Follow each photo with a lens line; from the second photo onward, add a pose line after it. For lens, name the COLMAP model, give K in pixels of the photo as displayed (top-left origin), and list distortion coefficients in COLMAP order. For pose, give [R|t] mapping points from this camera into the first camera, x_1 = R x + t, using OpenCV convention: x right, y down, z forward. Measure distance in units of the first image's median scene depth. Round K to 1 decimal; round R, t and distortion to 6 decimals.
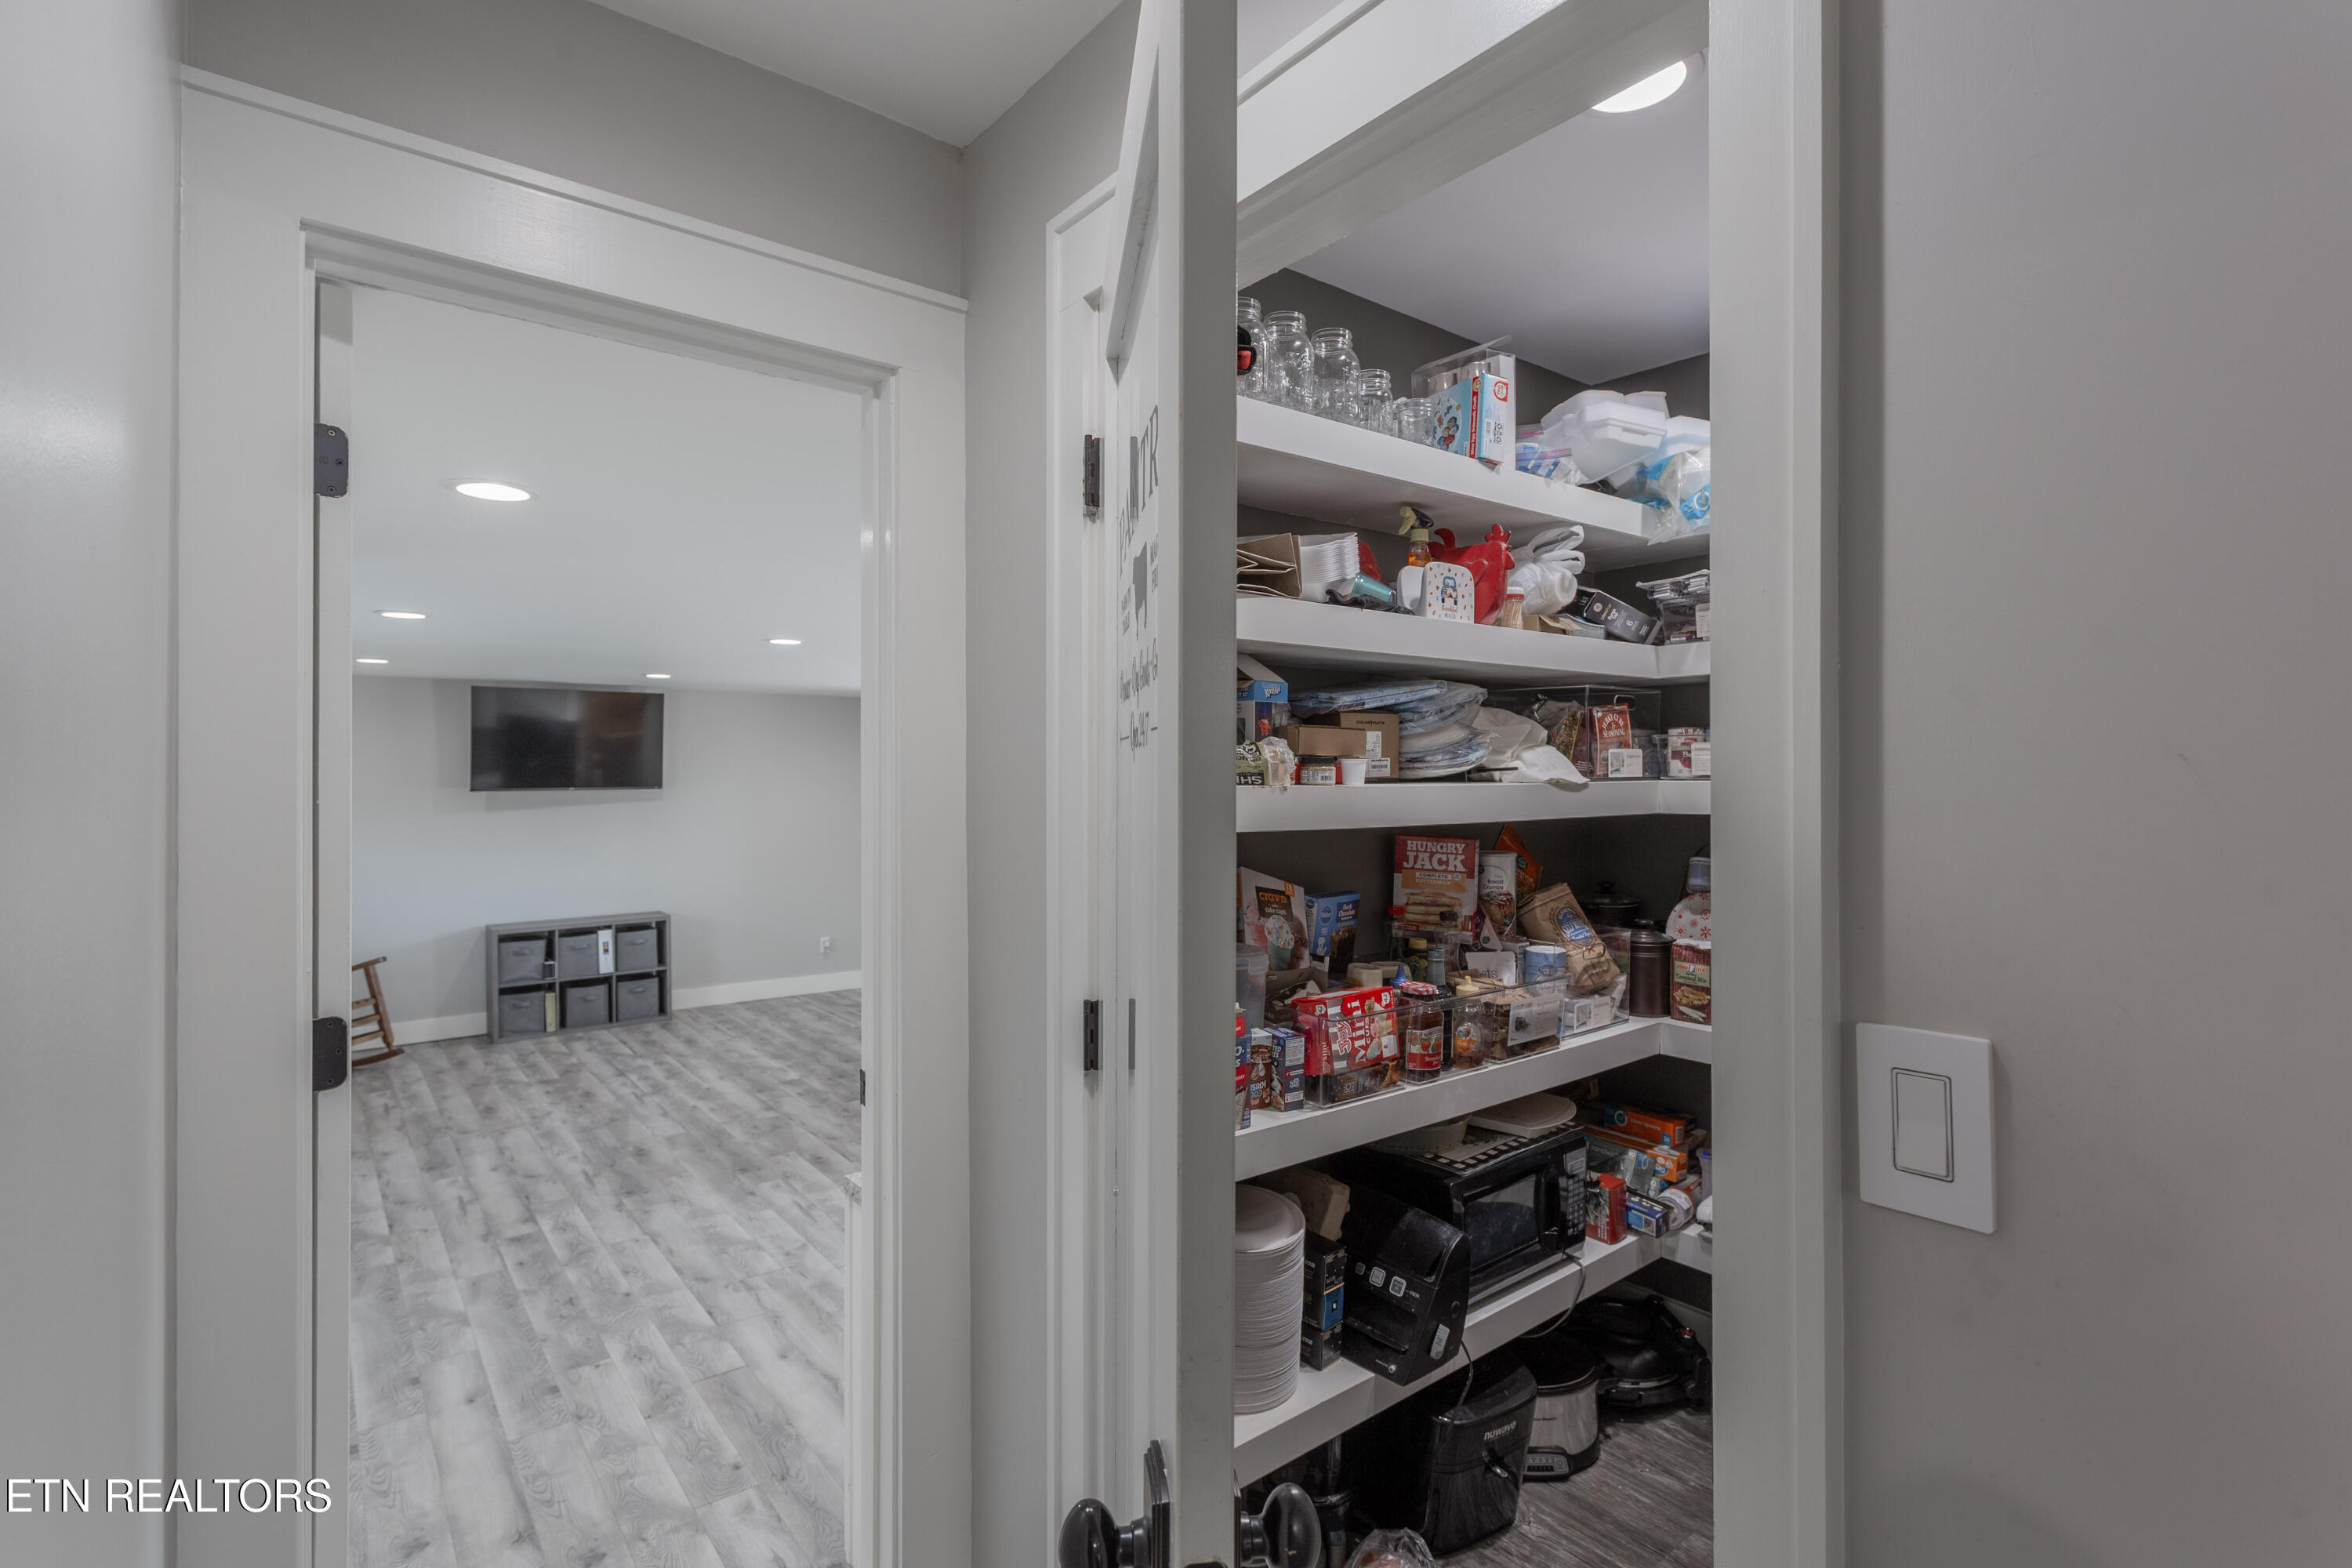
lens RADIAL K [[1119.8, 0, 1165.8], [0, 1119.8, 775.2], [0, 0, 1]] dist [0.002096, 0.000383]
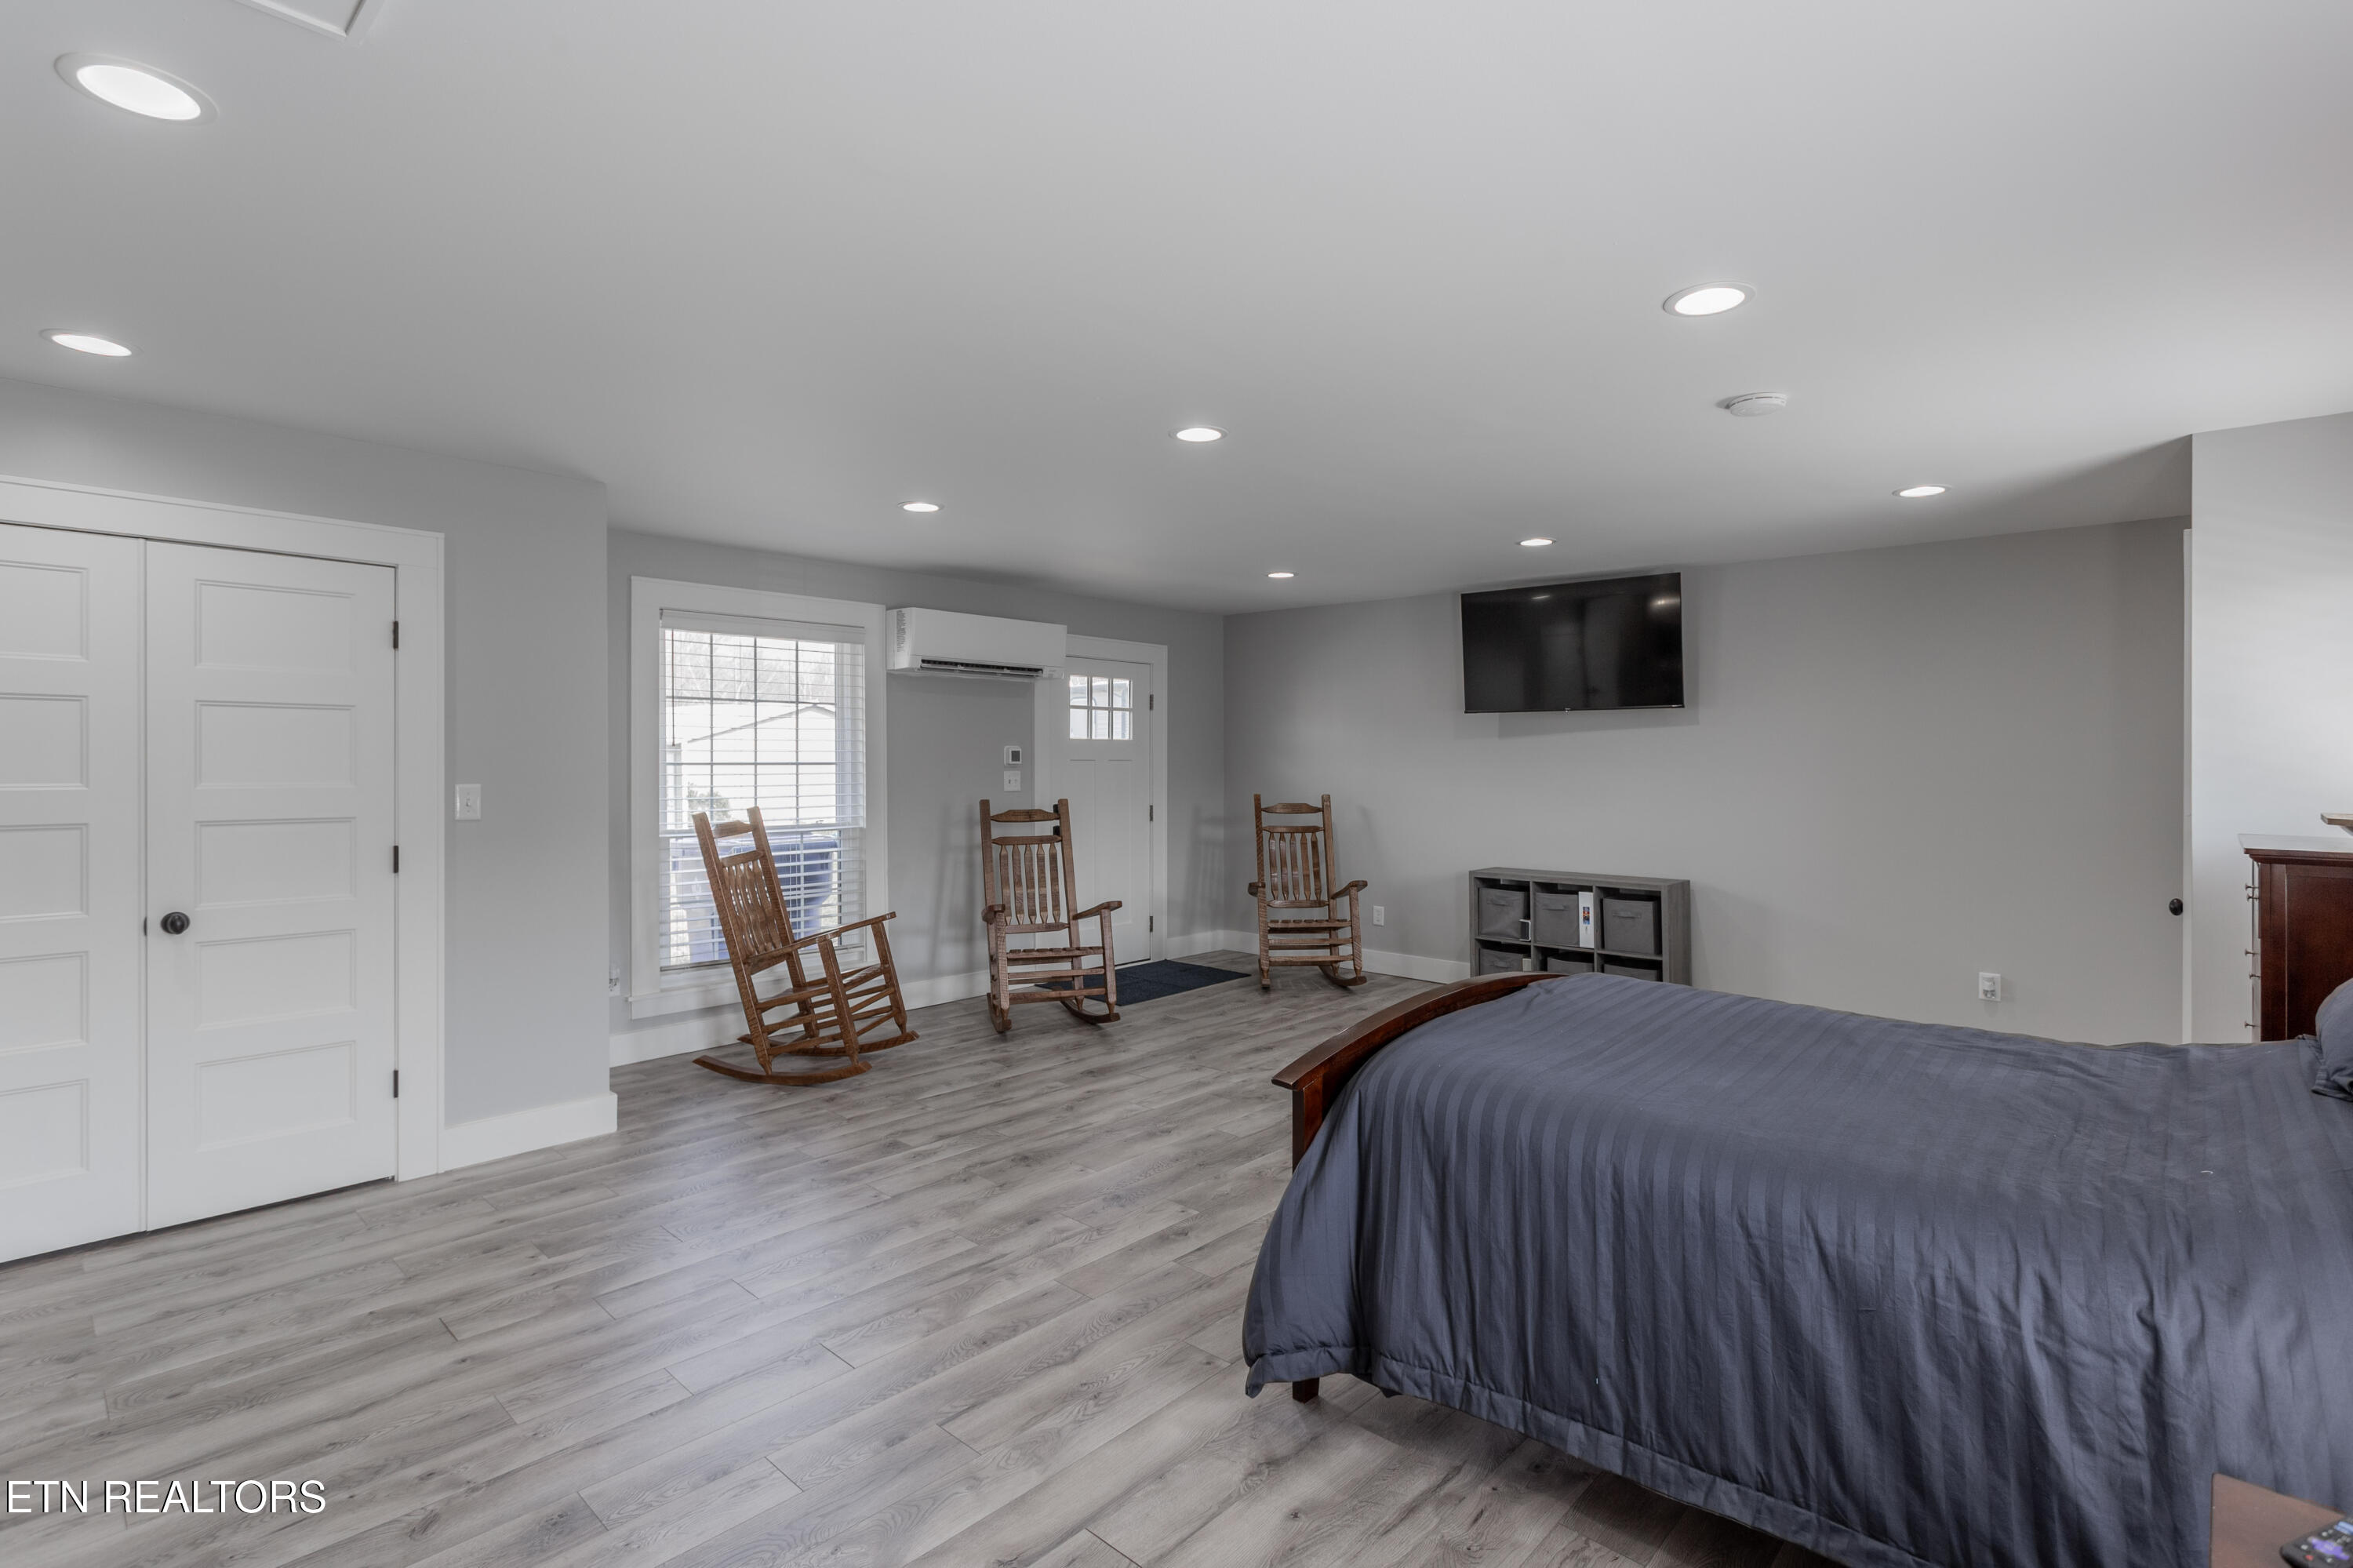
lens RADIAL K [[1120.6, 0, 1173.5], [0, 1120.6, 749.0], [0, 0, 1]] dist [0.004670, 0.000499]
pose [[0.150090, -0.004222, -0.988663, 0.298535], [-0.008442, 0.999949, -0.005552, 0.065976], [0.988636, 0.009180, 0.150046, 0.839457]]
